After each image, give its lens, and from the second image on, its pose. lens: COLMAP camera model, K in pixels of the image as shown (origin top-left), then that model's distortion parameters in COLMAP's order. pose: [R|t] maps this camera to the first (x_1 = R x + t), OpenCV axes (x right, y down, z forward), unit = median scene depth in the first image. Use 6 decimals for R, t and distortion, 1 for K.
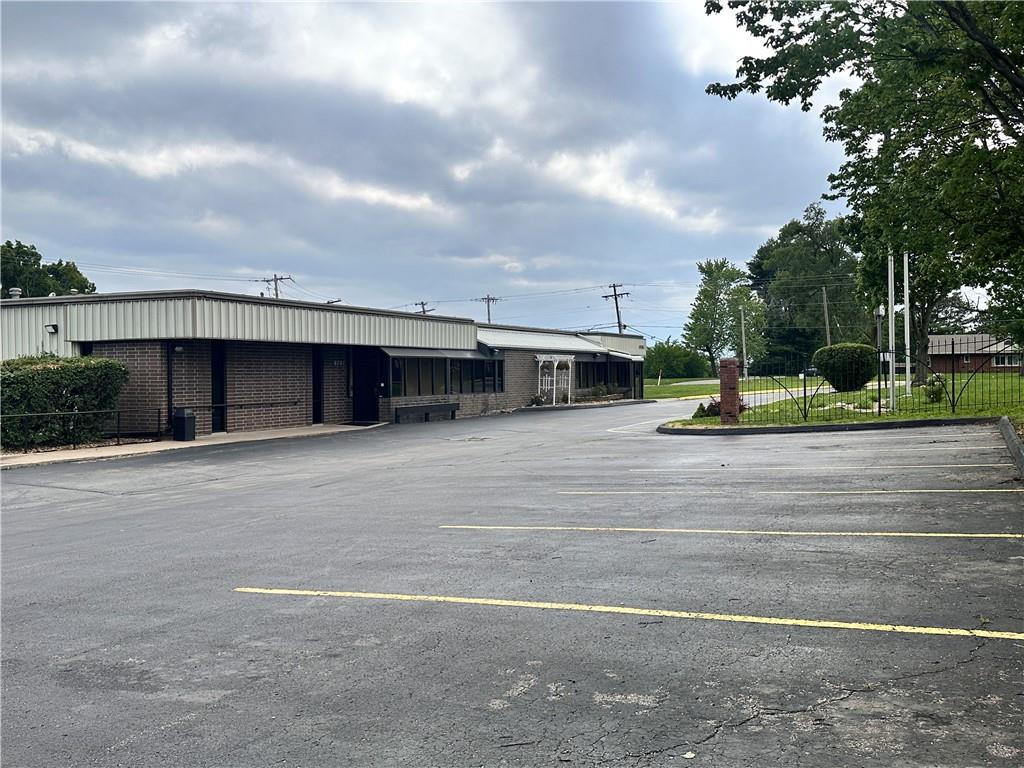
lens RADIAL K [[928.2, 0, 512.0], [0, 928.2, 384.0], [0, 0, 1]] dist [0.173070, -0.397156]
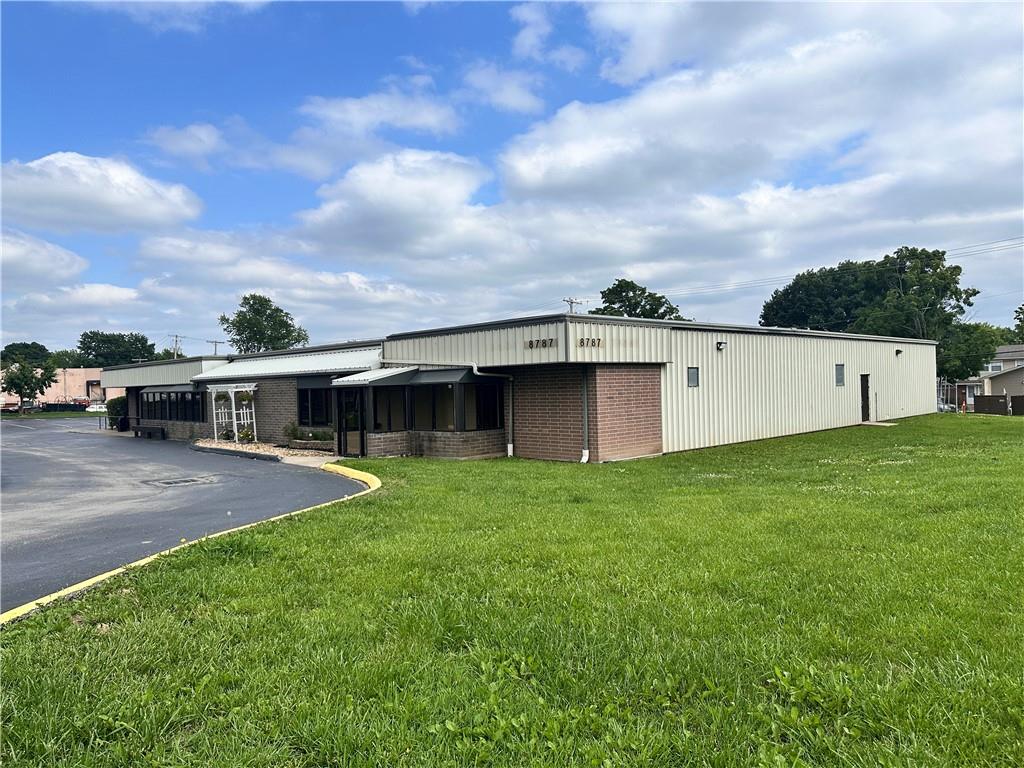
lens RADIAL K [[726.6, 0, 512.0], [0, 726.6, 384.0], [0, 0, 1]] dist [0.162421, -0.243574]
pose [[-0.295612, 0.010116, -0.955255, 1.017251], [0.010918, 0.999914, 0.007211, -0.054744], [0.955246, -0.008298, -0.295697, 2.333422]]
